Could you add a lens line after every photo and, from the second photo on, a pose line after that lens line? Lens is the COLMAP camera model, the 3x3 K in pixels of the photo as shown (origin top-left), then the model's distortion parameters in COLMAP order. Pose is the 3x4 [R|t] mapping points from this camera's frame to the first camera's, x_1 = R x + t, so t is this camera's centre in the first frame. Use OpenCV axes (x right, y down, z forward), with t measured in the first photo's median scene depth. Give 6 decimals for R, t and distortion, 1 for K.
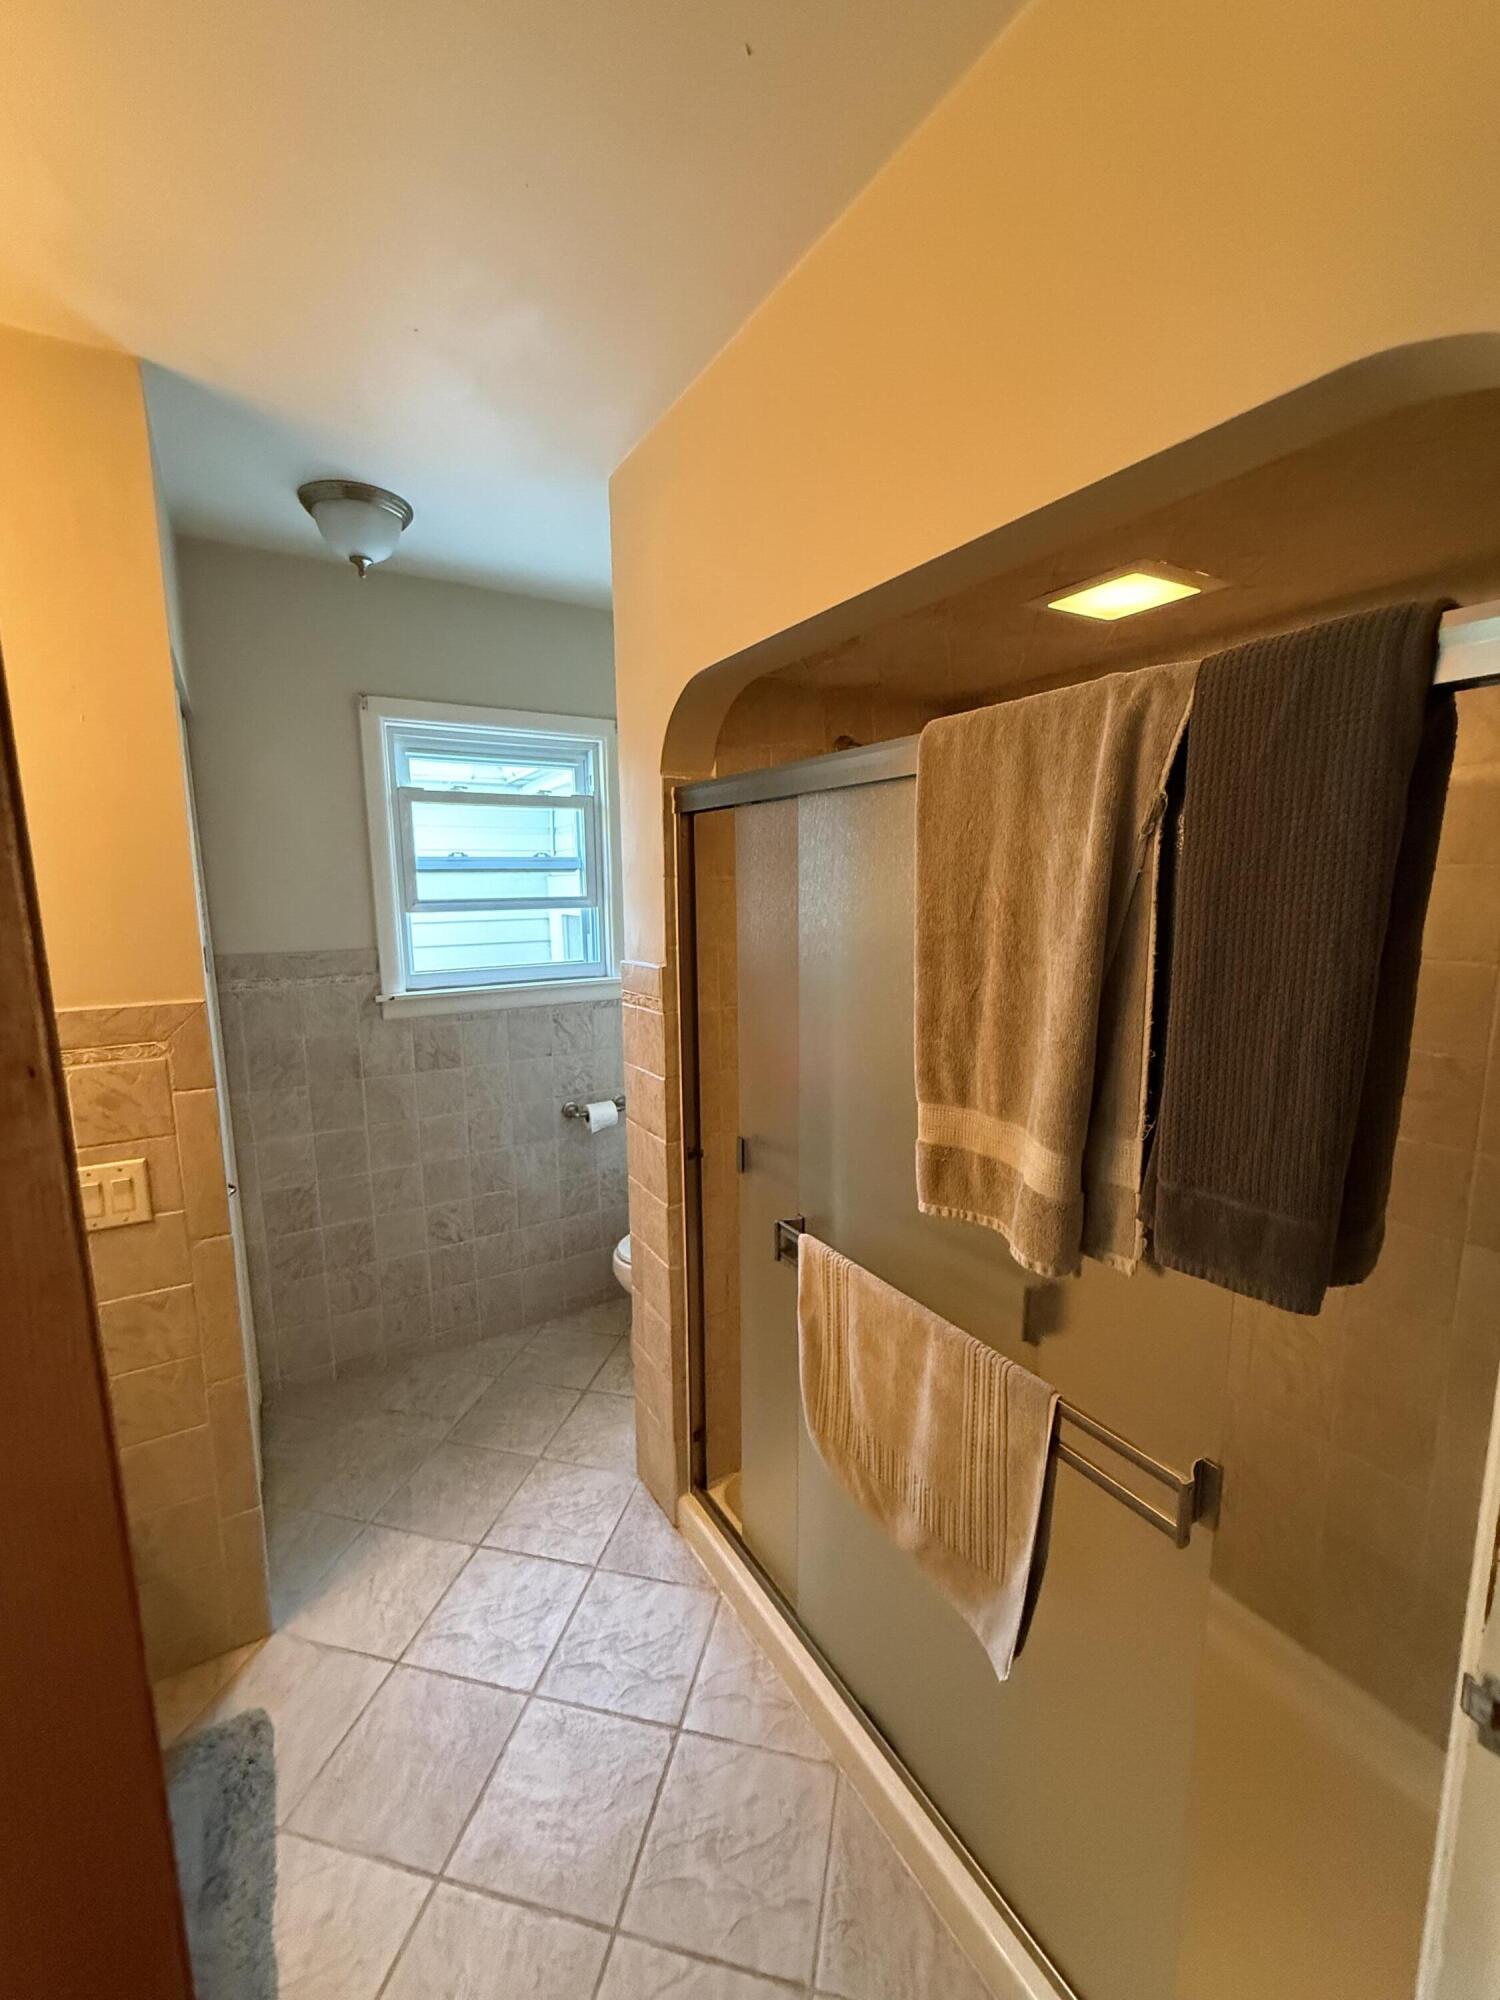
lens RADIAL K [[815.8, 0, 754.0], [0, 815.8, 998.4], [0, 0, 1]] dist [-0.003310, 0.000744]
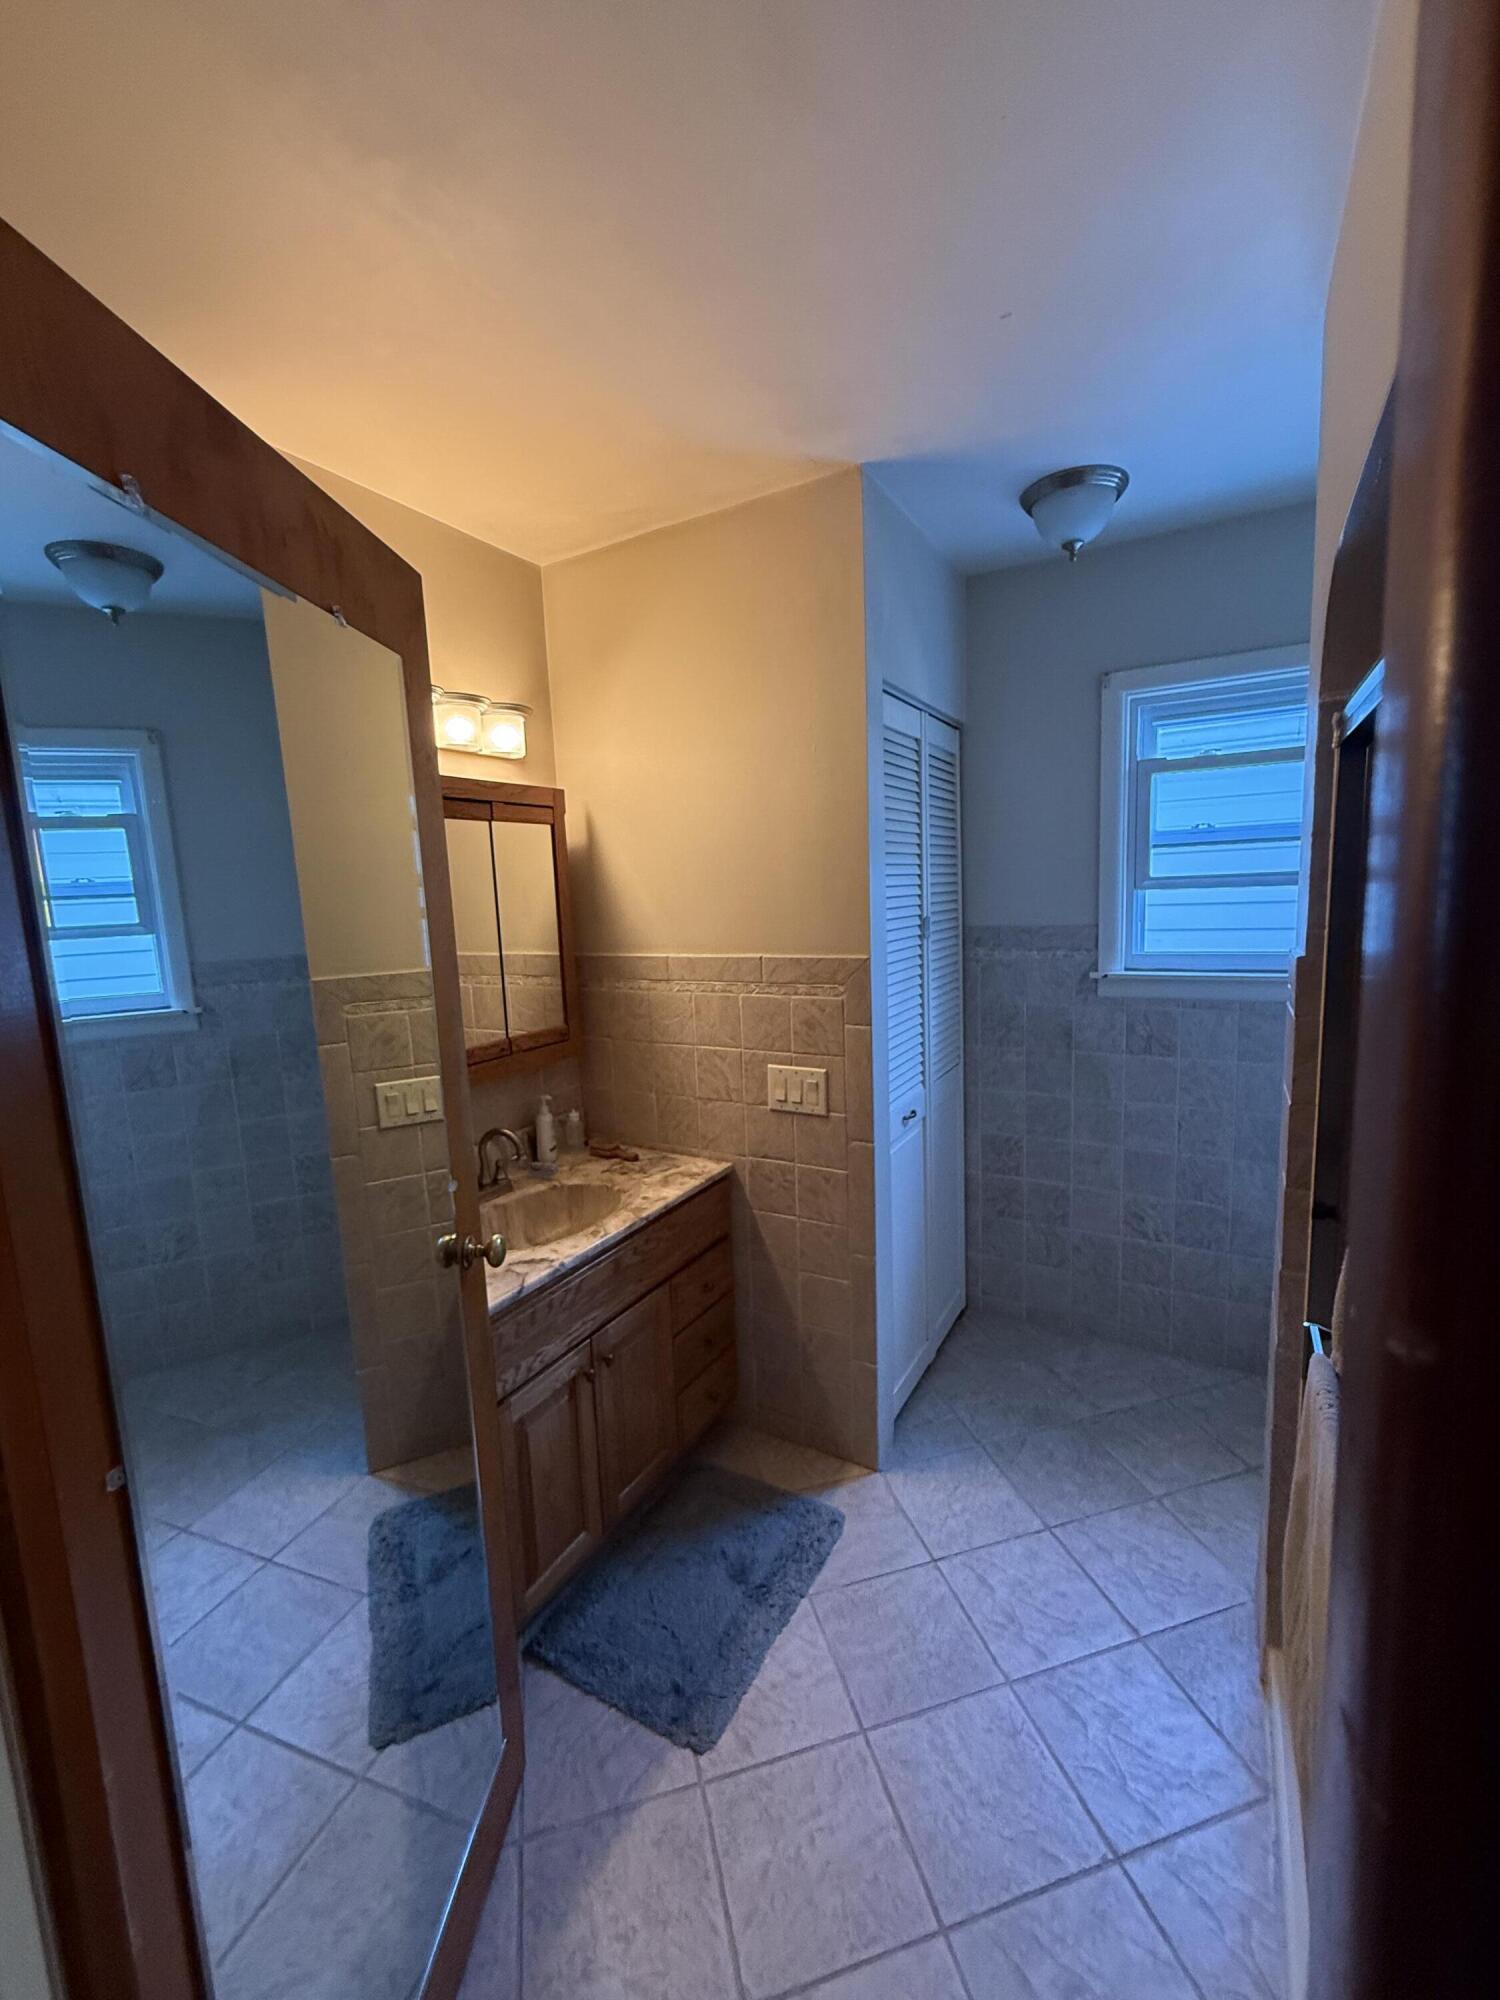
lens RADIAL K [[815.8, 0, 754.7], [0, 815.8, 999.3], [0, 0, 1]] dist [-0.003310, 0.000744]
pose [[0.479074, 0.109658, -0.870898, 0.266338], [-0.092176, 0.992965, 0.074323, -0.007498], [0.872921, 0.044670, 0.485812, 0.167217]]
